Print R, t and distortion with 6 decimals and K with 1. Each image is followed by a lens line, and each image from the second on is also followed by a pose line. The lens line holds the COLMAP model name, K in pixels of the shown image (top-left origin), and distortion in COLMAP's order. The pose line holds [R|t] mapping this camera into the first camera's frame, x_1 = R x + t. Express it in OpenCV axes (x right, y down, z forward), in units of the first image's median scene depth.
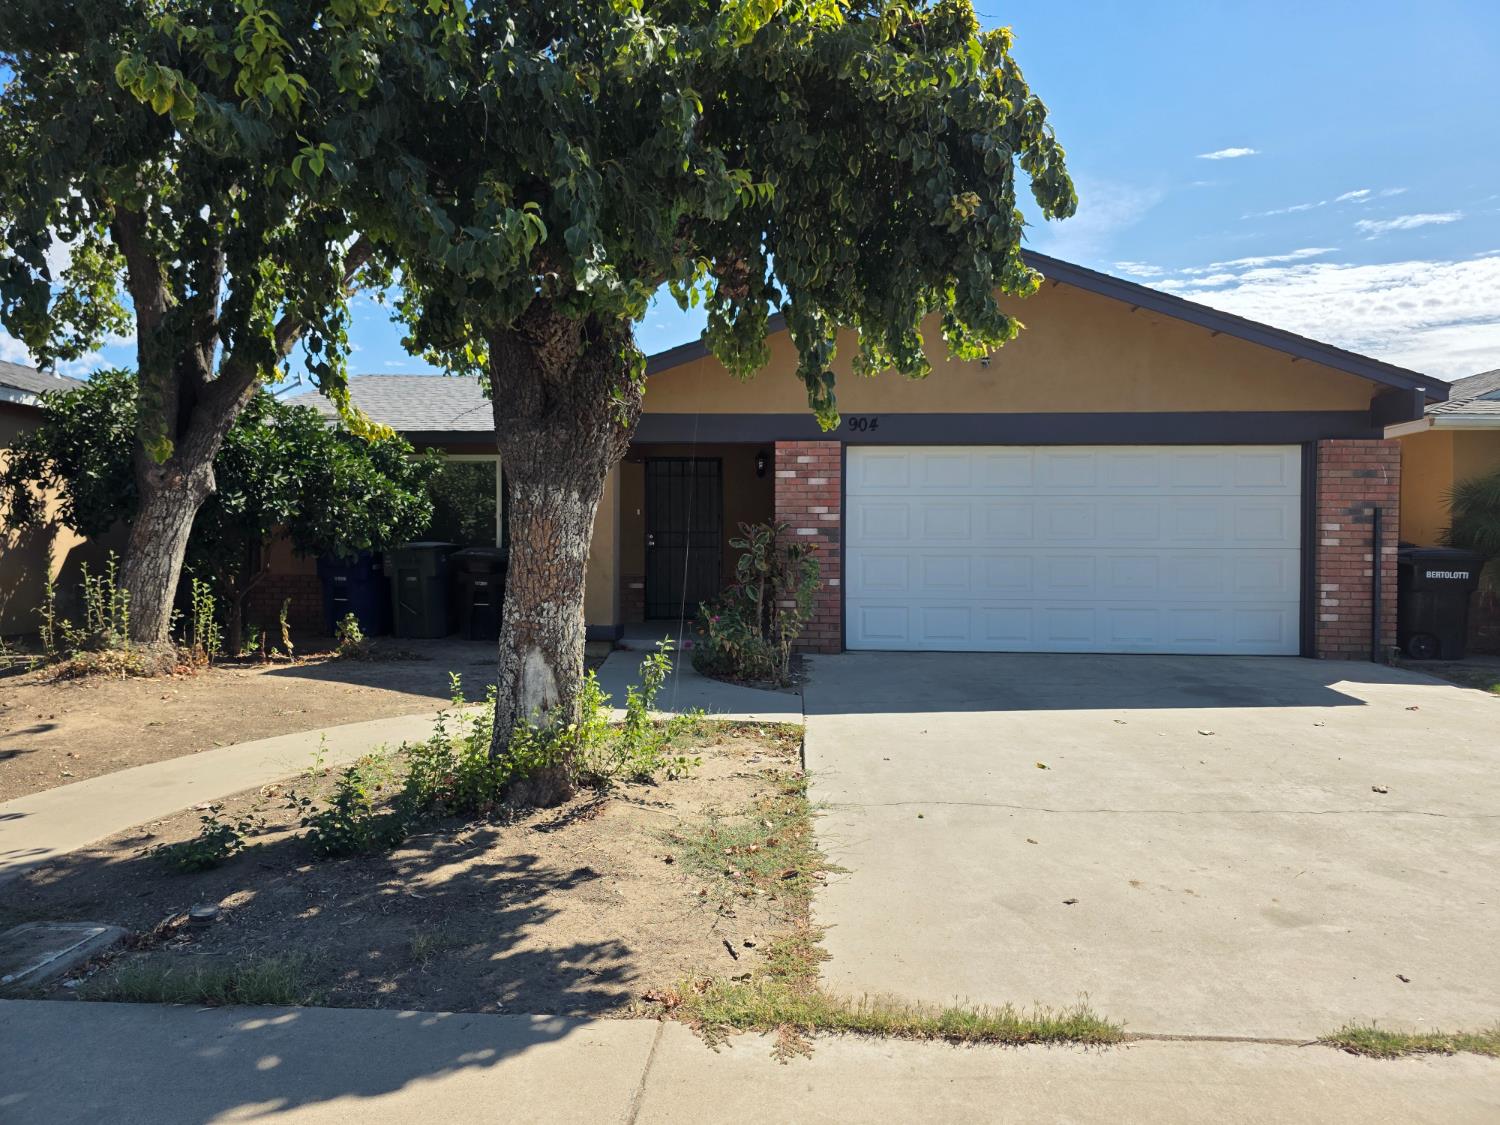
lens RADIAL K [[1023.7, 0, 794.6], [0, 1023.7, 579.1], [0, 0, 1]] dist [0.040335, -0.024597]
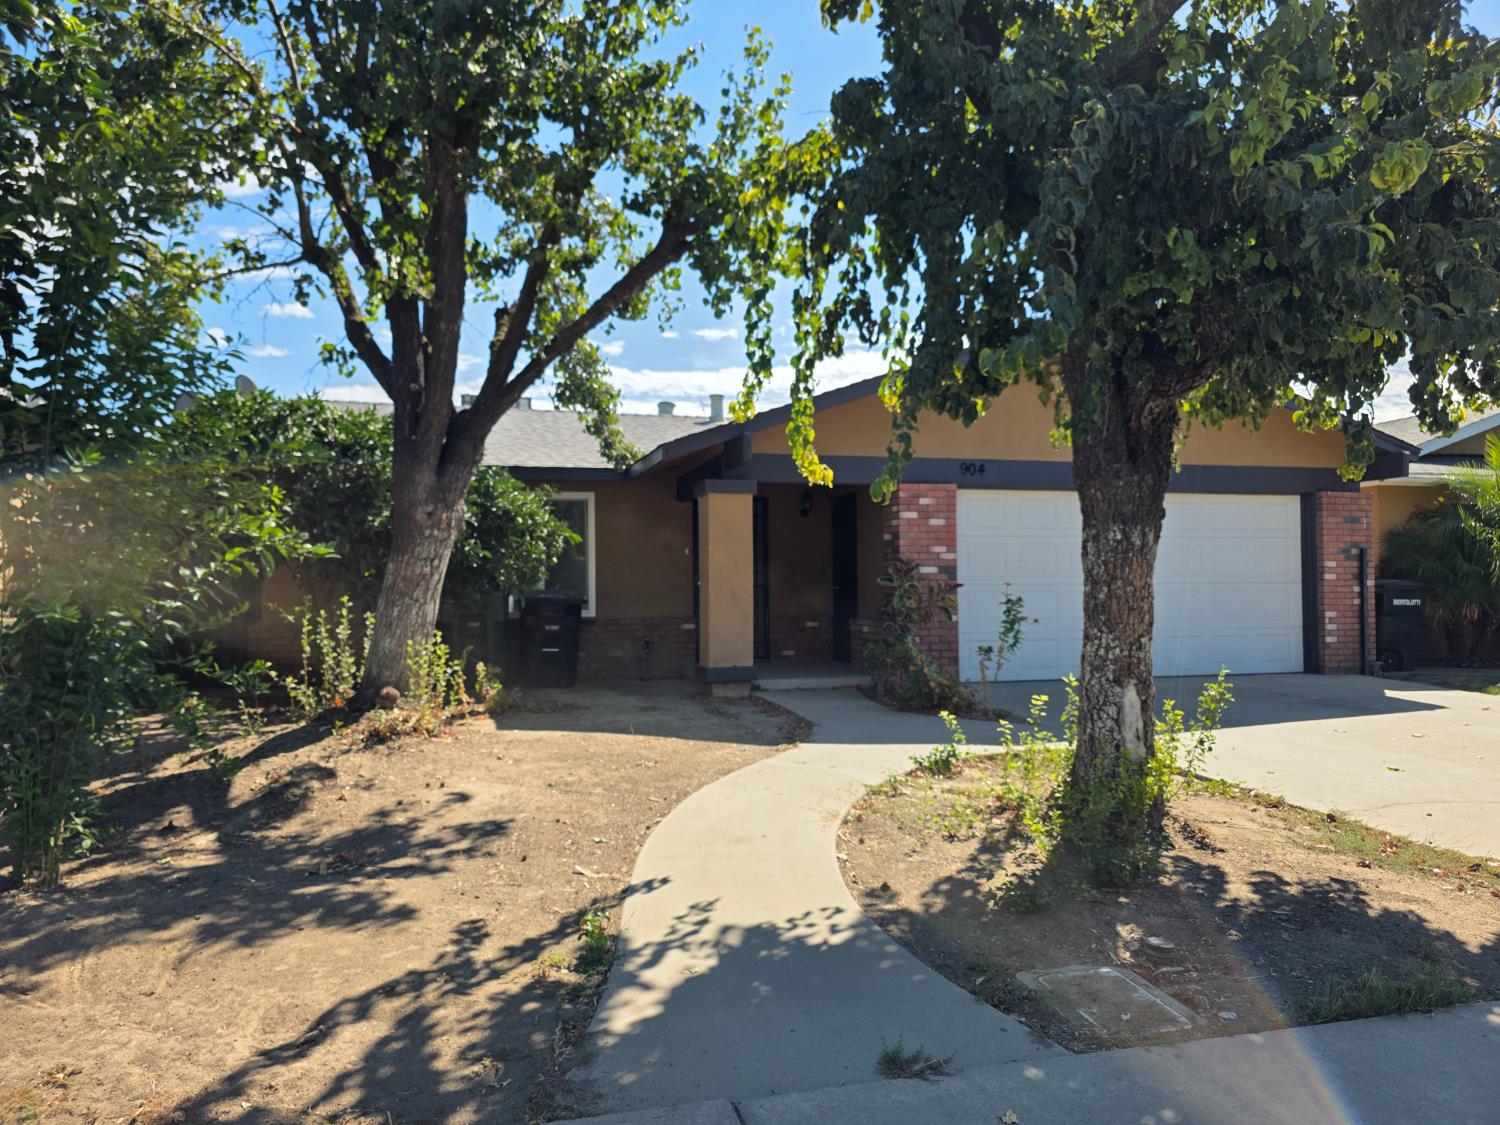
lens RADIAL K [[1023.7, 0, 776.7], [0, 1023.7, 581.4], [0, 0, 1]] dist [0.040335, -0.024597]
pose [[0.954709, -0.009477, 0.297390, -0.576491], [0.019891, 0.999289, -0.032013, -0.005387], [-0.296876, 0.036479, 0.954219, 0.058496]]
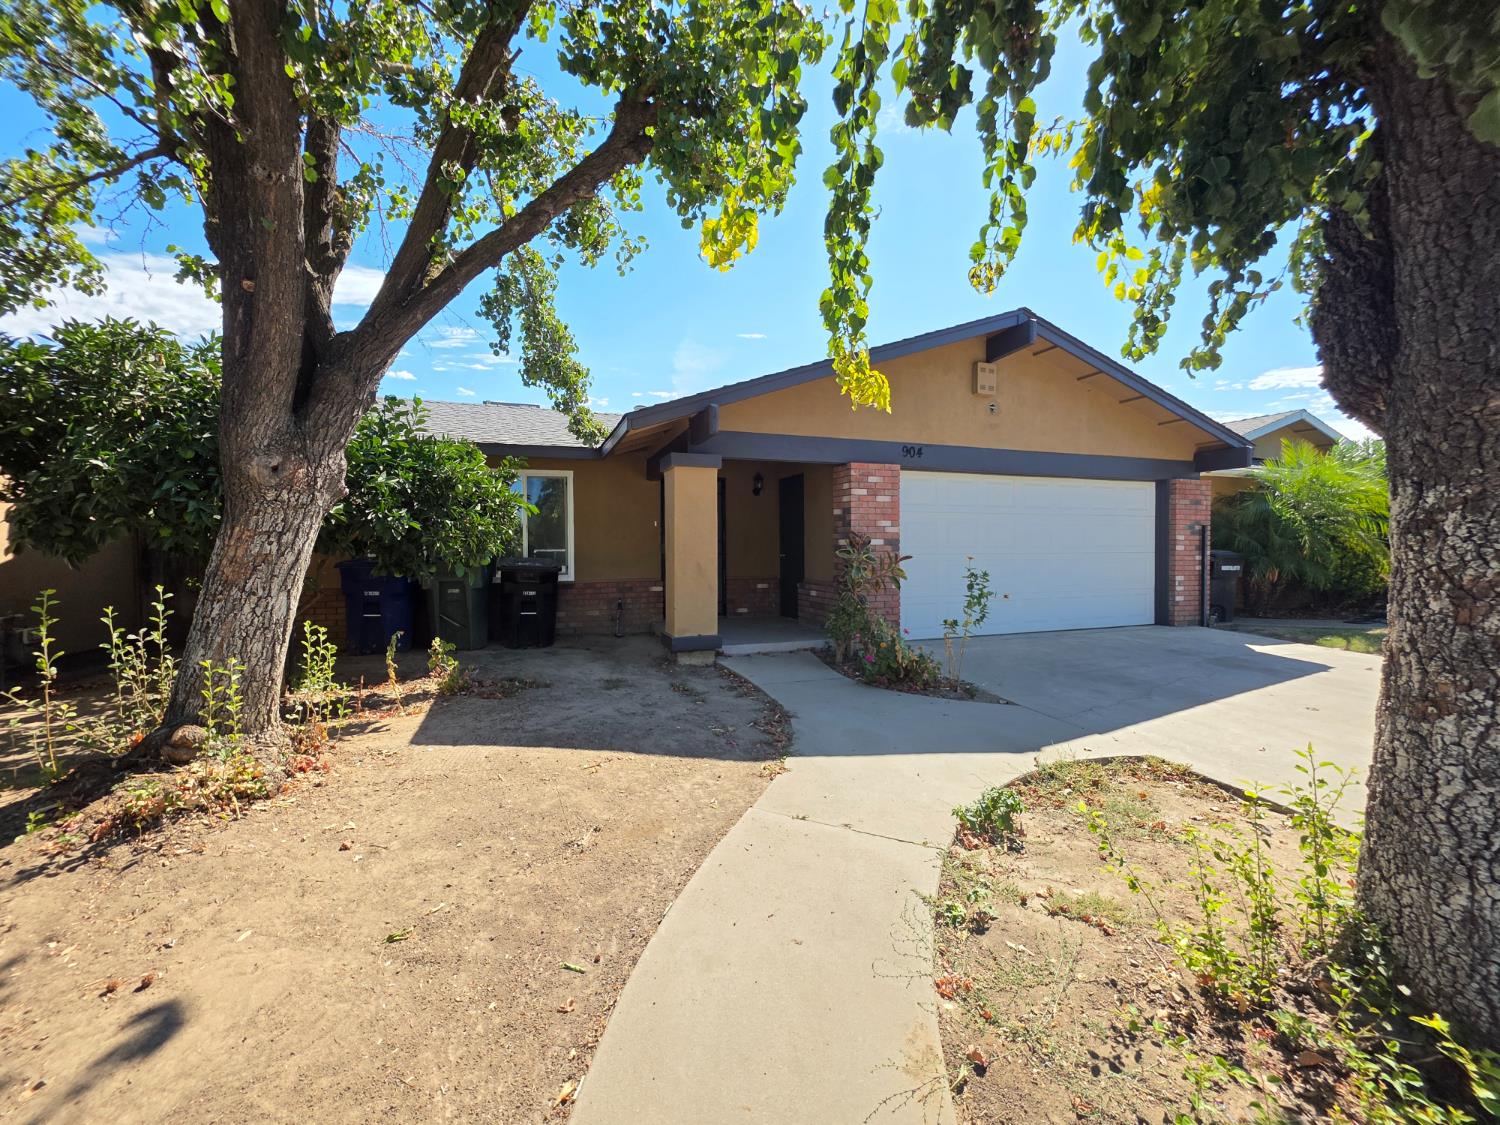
lens RADIAL K [[592.9, 0, 754.9], [0, 592.9, 560.0], [0, 0, 1]] dist [-0.001925, 0.000384]
pose [[0.932111, -0.016612, 0.361792, -0.459144], [0.017536, 0.999846, 0.000731, -0.037284], [-0.361748, 0.005663, 0.932259, 0.545164]]
